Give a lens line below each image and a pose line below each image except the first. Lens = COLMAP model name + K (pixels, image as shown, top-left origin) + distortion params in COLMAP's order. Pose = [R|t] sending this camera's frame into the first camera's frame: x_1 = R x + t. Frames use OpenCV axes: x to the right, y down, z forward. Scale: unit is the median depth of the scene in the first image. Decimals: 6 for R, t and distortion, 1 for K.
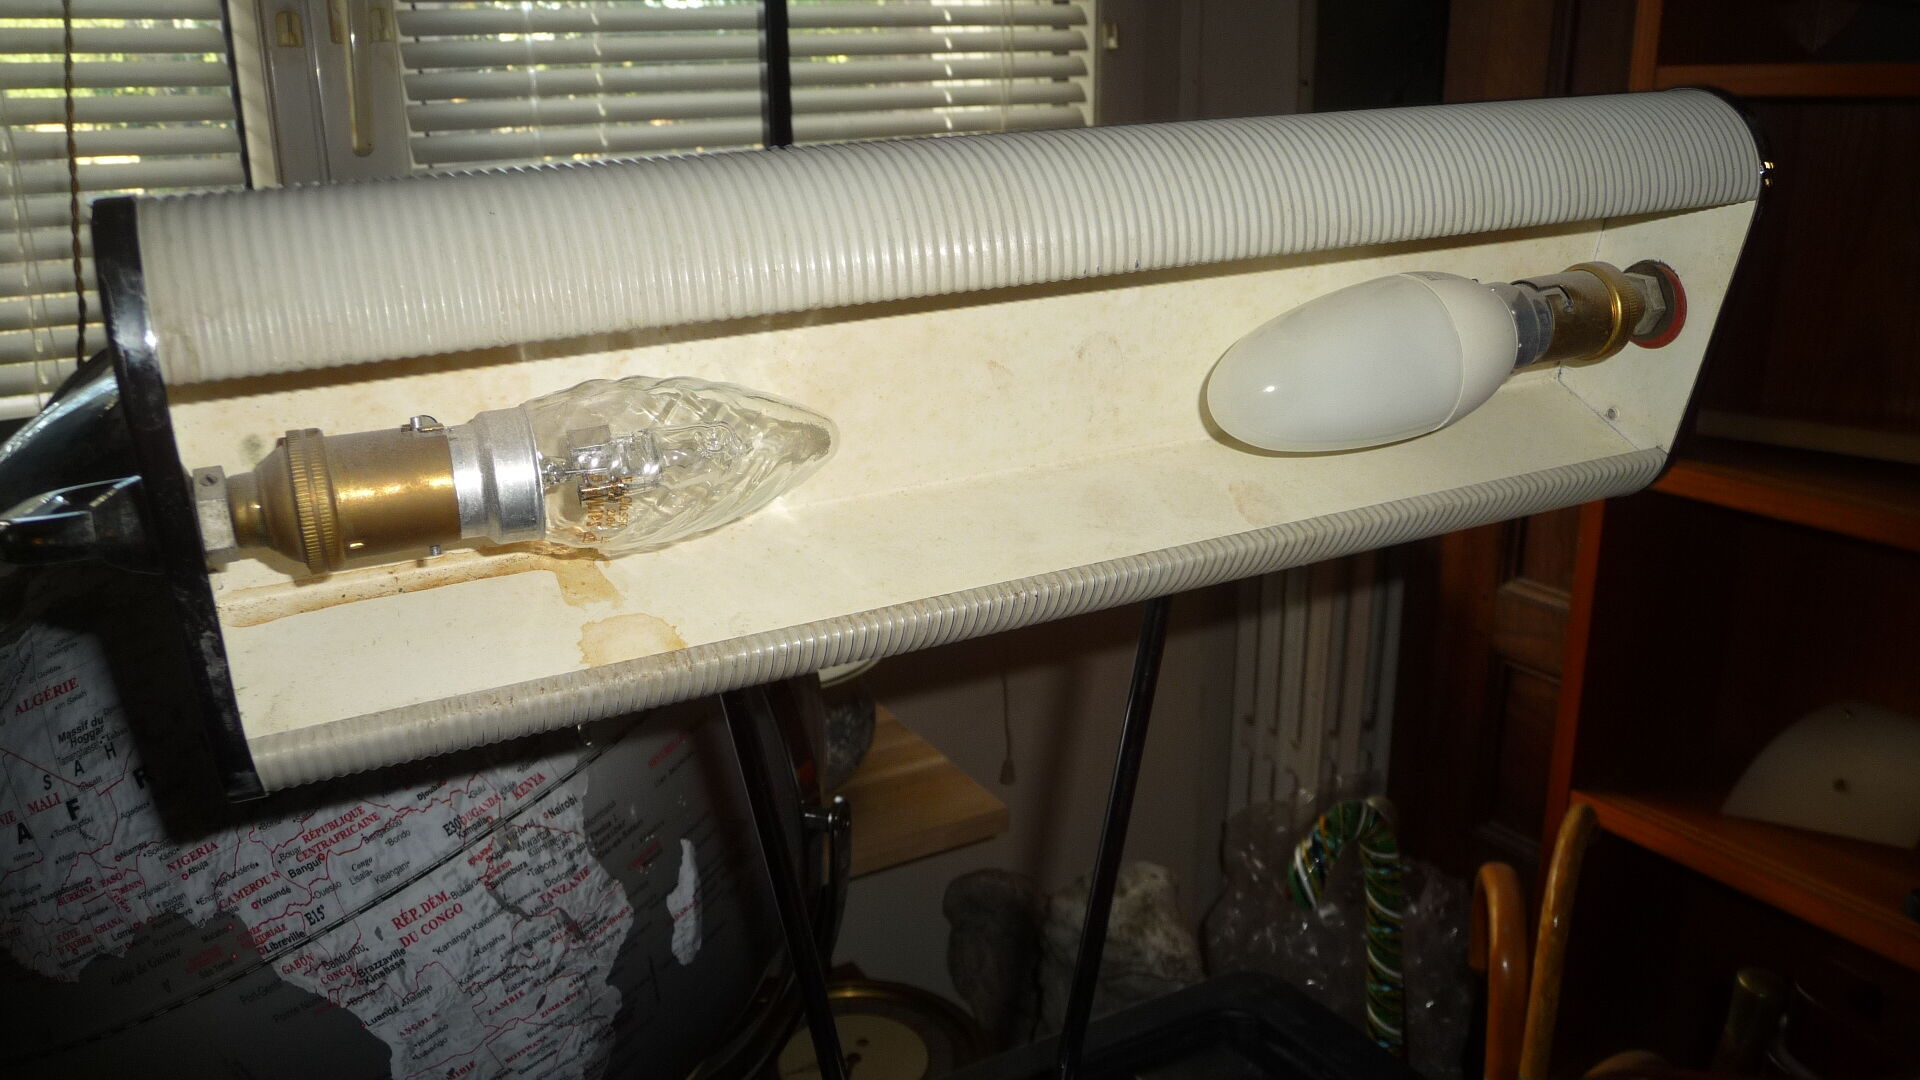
lens RADIAL K [[1472.4, 0, 960.0], [0, 1472.4, 540.0], [0, 0, 1]] dist [-0.028088, -0.003761]
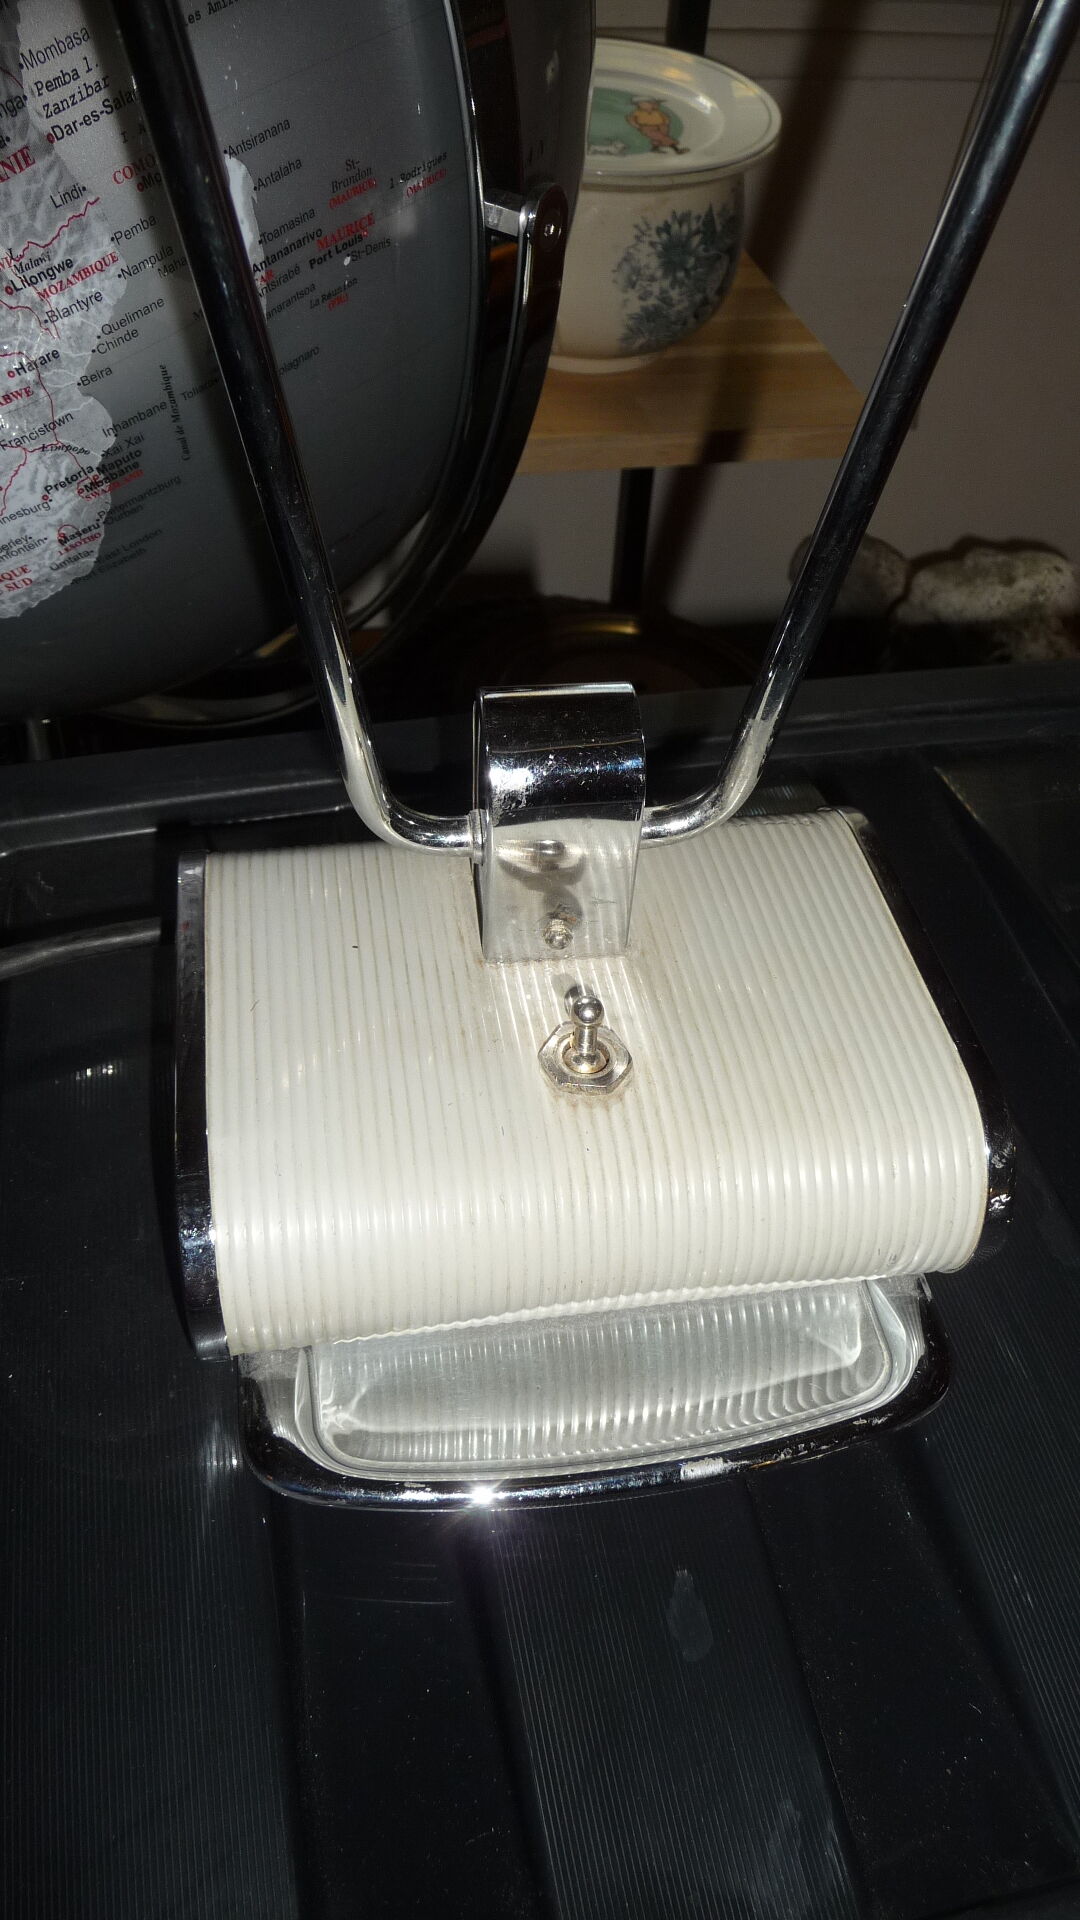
lens RADIAL K [[1472.4, 0, 540.0], [0, 1472.4, 960.0], [0, 0, 1]] dist [-0.028088, -0.003761]
pose [[0.957417, 0.249575, -0.145136, 0.084064], [-0.153729, 0.866215, 0.475436, 0.198100], [0.244376, -0.432879, 0.867696, 0.444305]]
